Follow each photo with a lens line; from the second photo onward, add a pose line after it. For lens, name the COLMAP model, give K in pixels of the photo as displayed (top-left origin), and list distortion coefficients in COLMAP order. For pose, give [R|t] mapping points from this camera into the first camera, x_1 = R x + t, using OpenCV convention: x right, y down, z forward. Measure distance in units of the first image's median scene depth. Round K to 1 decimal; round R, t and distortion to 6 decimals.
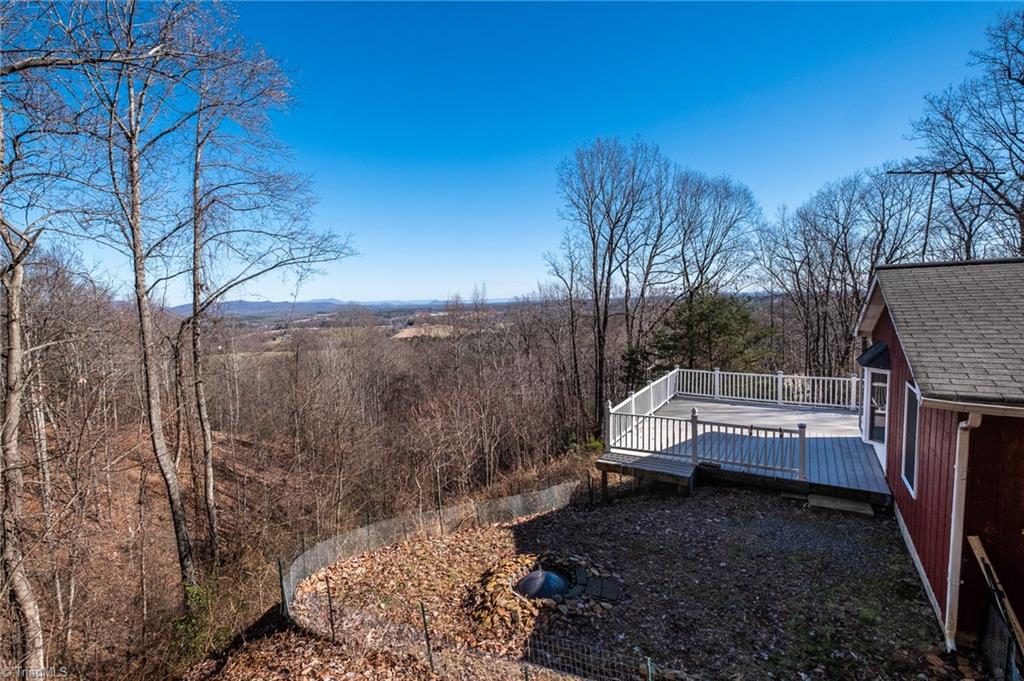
lens RADIAL K [[485.7, 0, 512.0], [0, 485.7, 340.5], [0, 0, 1]] dist [-0.000786, -0.000524]
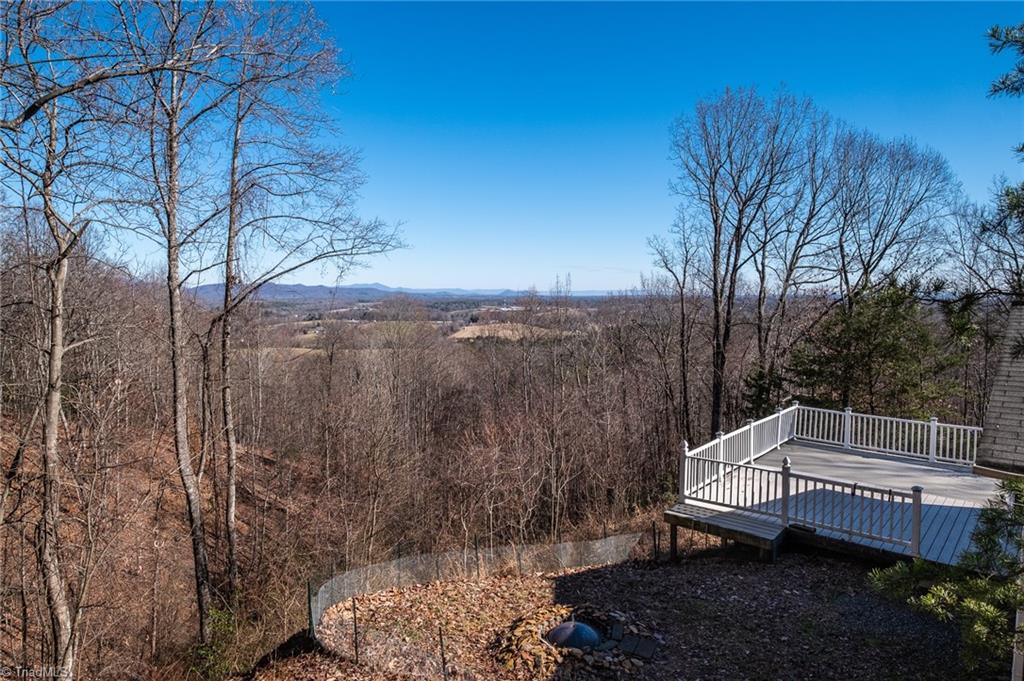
lens RADIAL K [[650.7, 0, 512.0], [0, 650.7, 340.5], [0, 0, 1]] dist [-0.001543, 0.000722]
pose [[0.988162, 0.046612, -0.146158, 0.040089], [-0.047794, 0.998847, -0.004579, -0.020119], [0.145776, 0.011510, 0.989251, -0.101787]]
